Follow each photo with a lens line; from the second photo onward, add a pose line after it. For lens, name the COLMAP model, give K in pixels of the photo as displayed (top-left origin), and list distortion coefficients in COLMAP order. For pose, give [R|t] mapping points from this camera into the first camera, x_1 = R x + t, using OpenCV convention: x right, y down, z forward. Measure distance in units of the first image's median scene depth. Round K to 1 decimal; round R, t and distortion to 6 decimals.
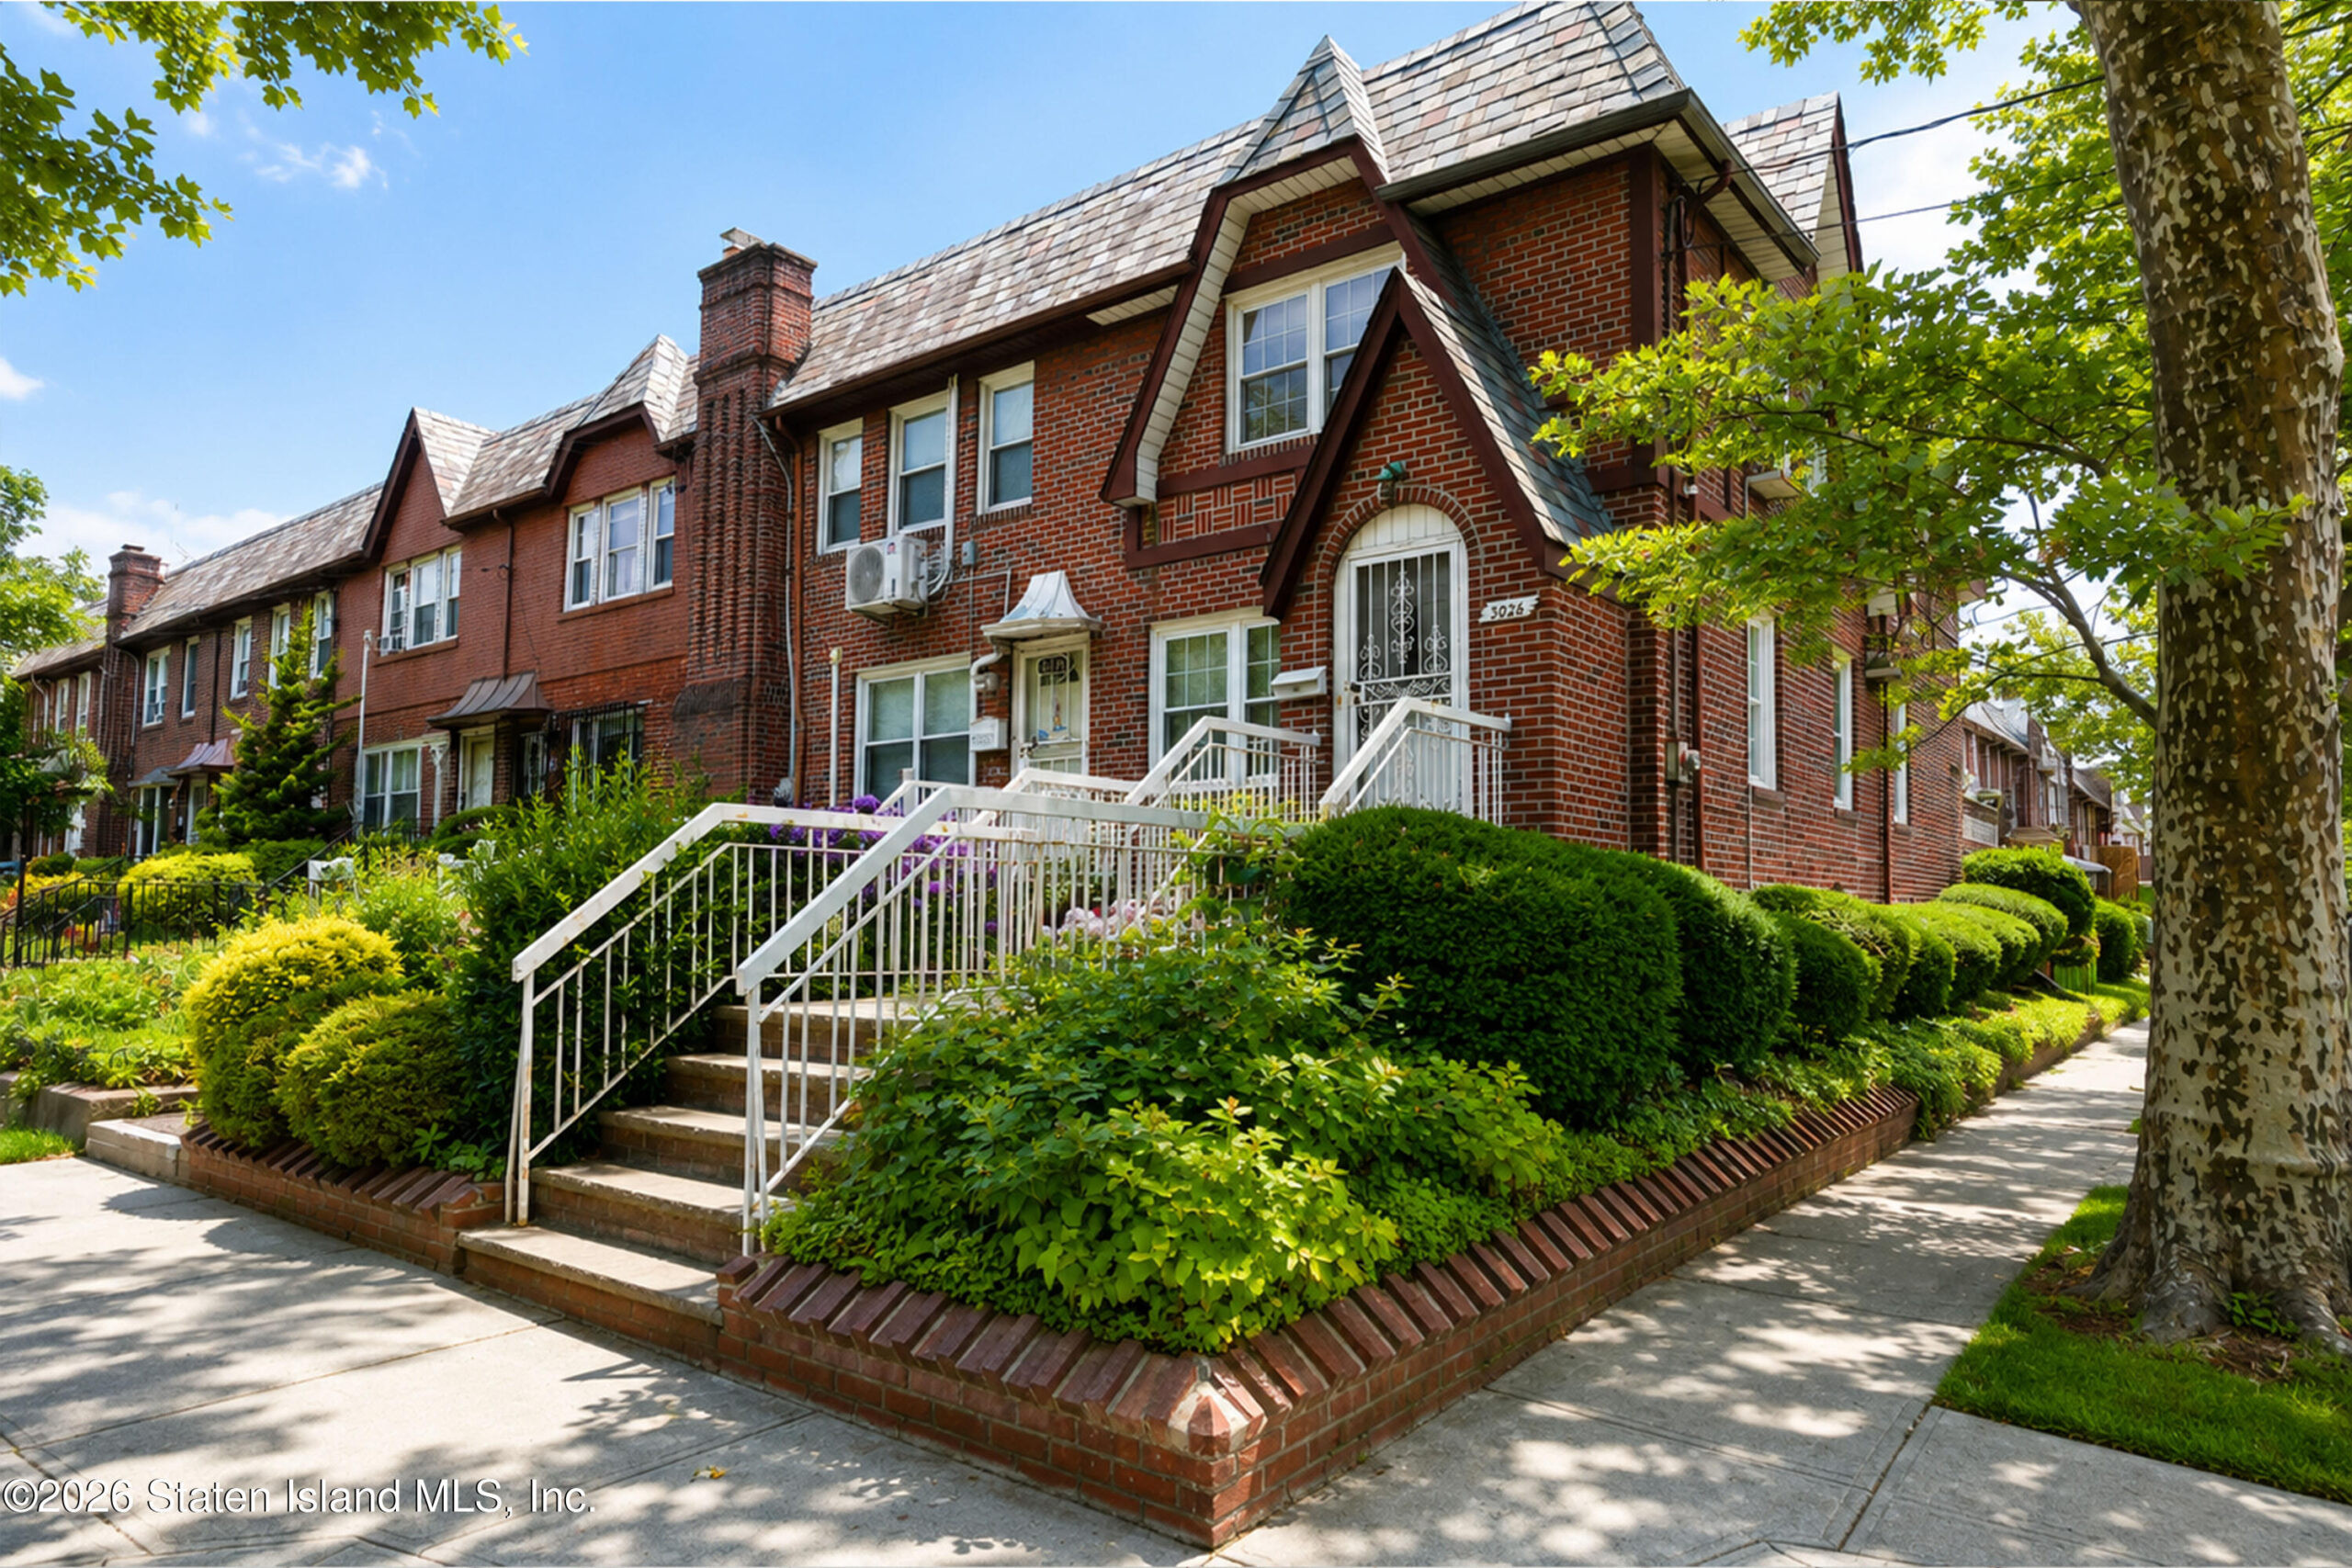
lens RADIAL K [[1386.2, 0, 1176.0], [0, 1386.2, 784.0], [0, 0, 1]] dist [0.001907, 0.000332]
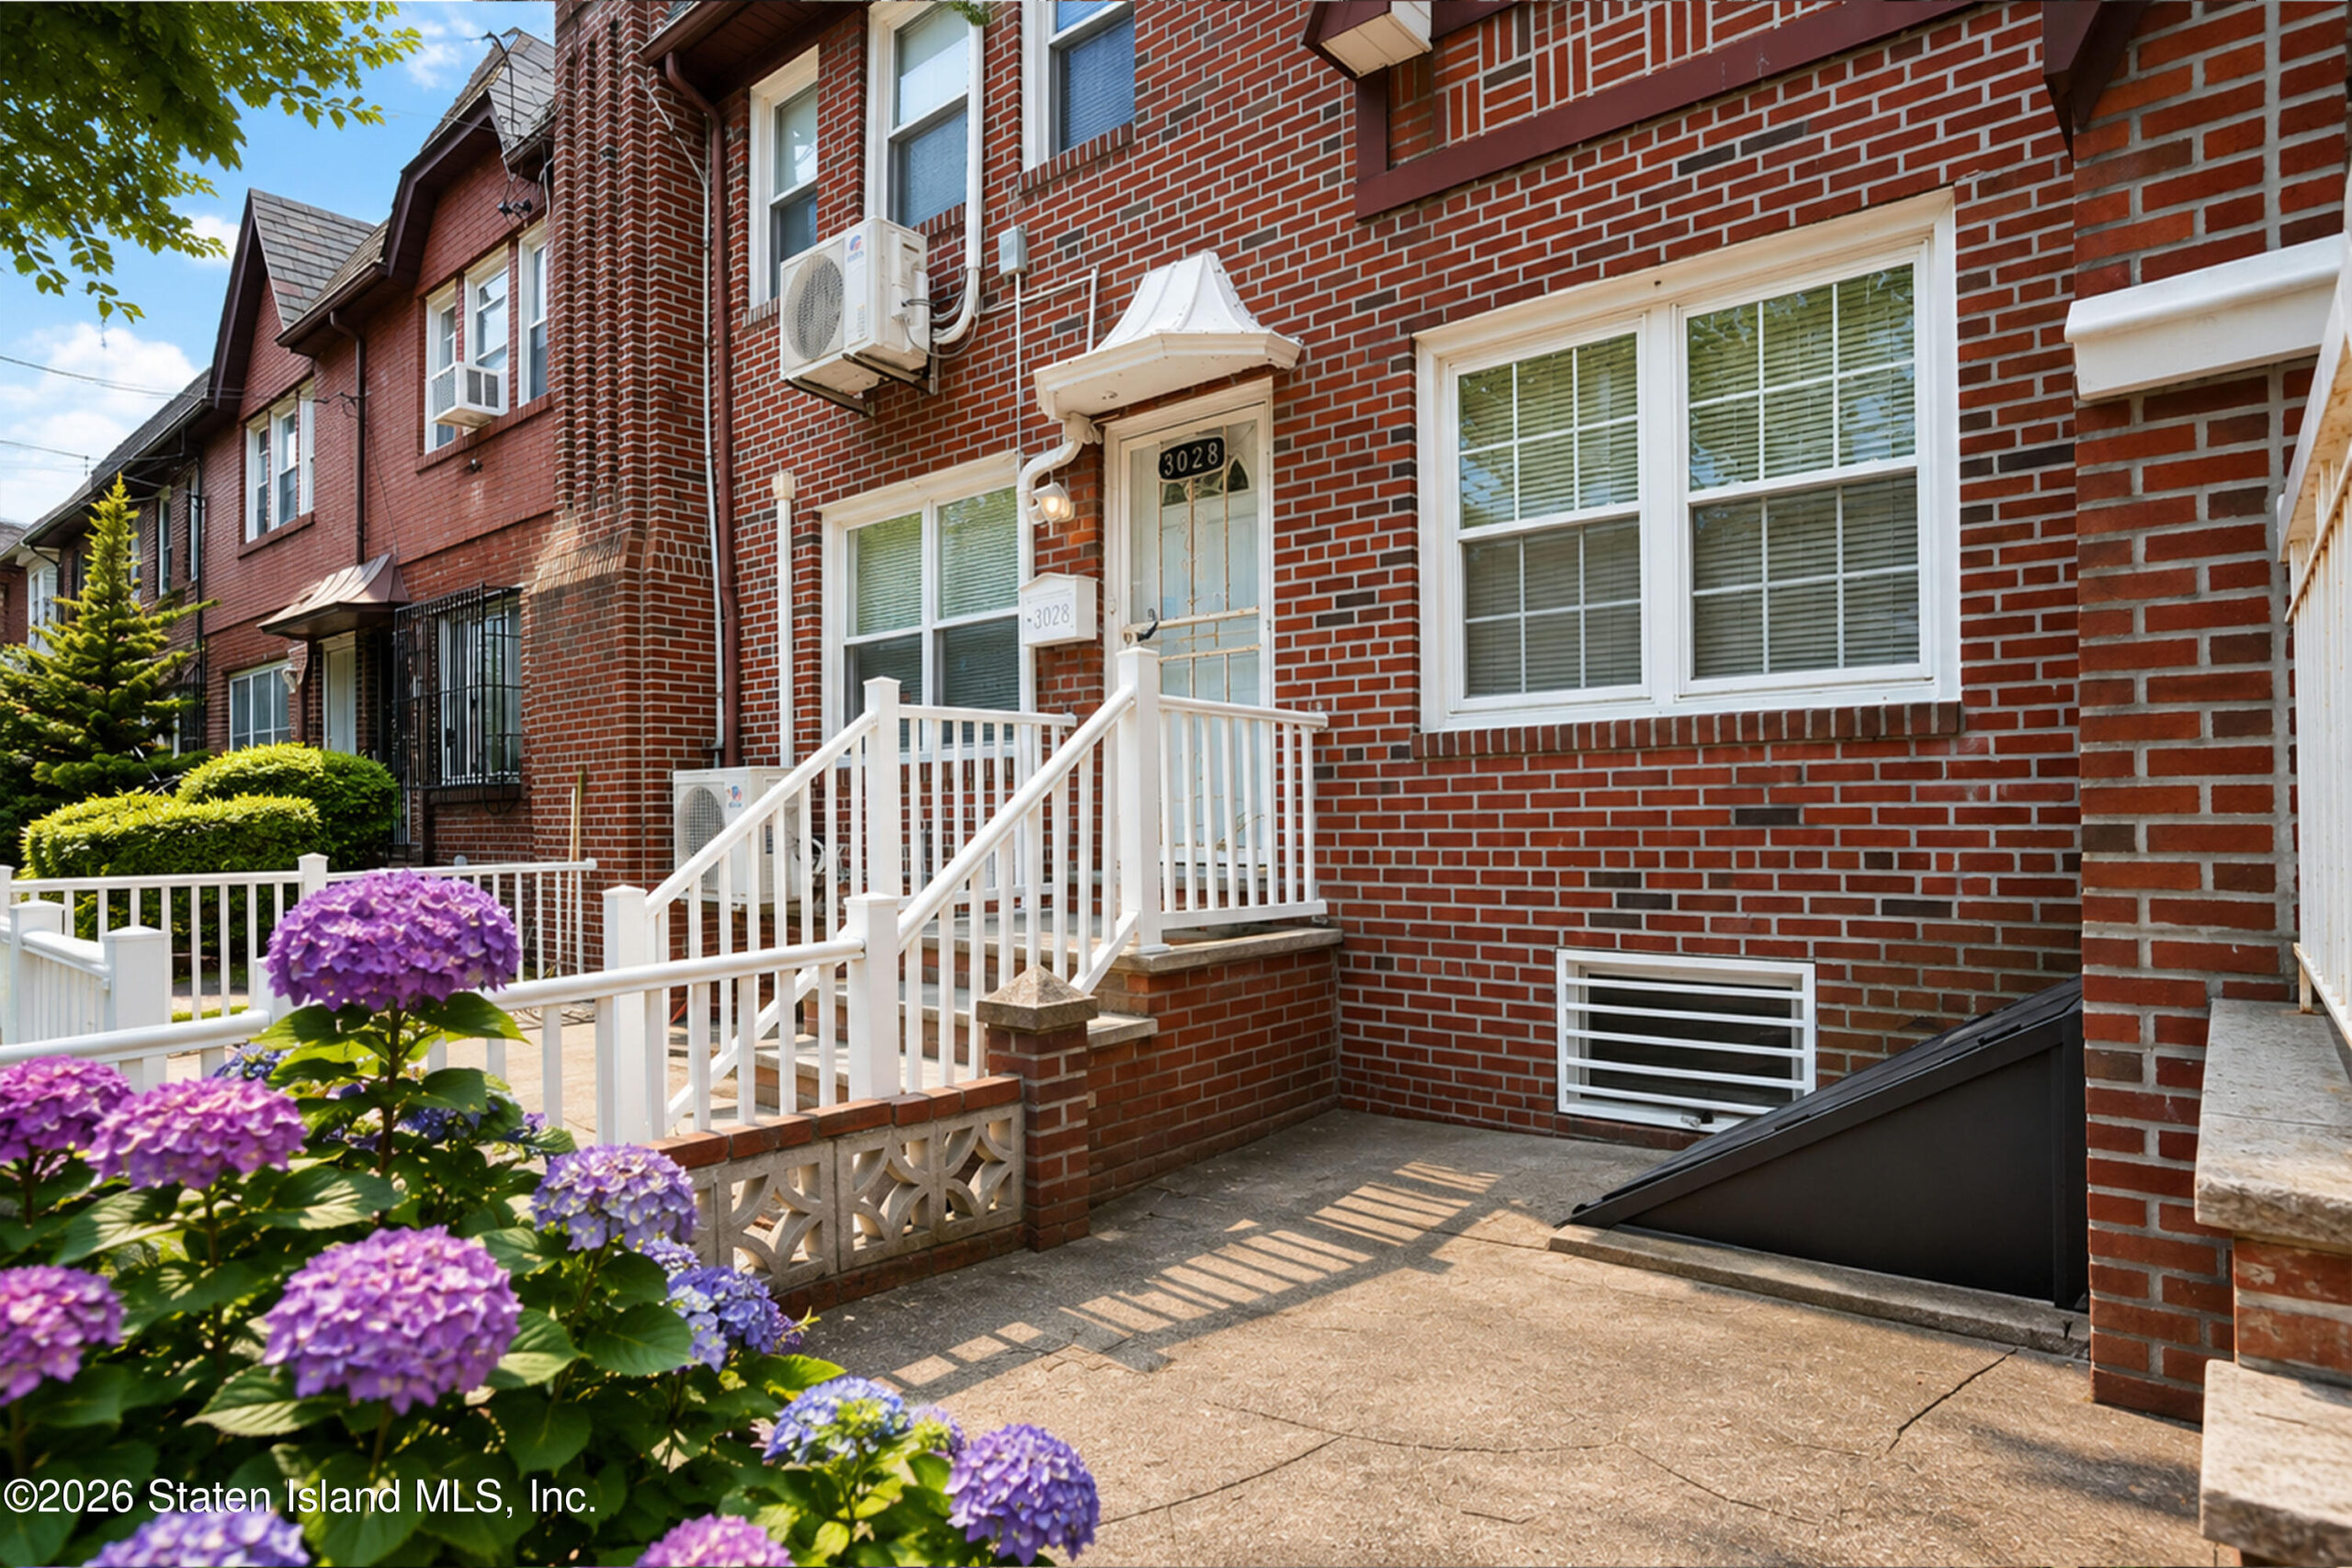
lens RADIAL K [[1283.8, 0, 1176.0], [0, 1283.8, 784.0], [0, 0, 1]] dist [-0.001379, -0.000033]
pose [[0.998708, -0.008831, -0.050035, -0.071835], [0.011915, 0.998024, 0.061688, -0.002106], [0.049392, -0.062204, 0.996841, 0.548866]]
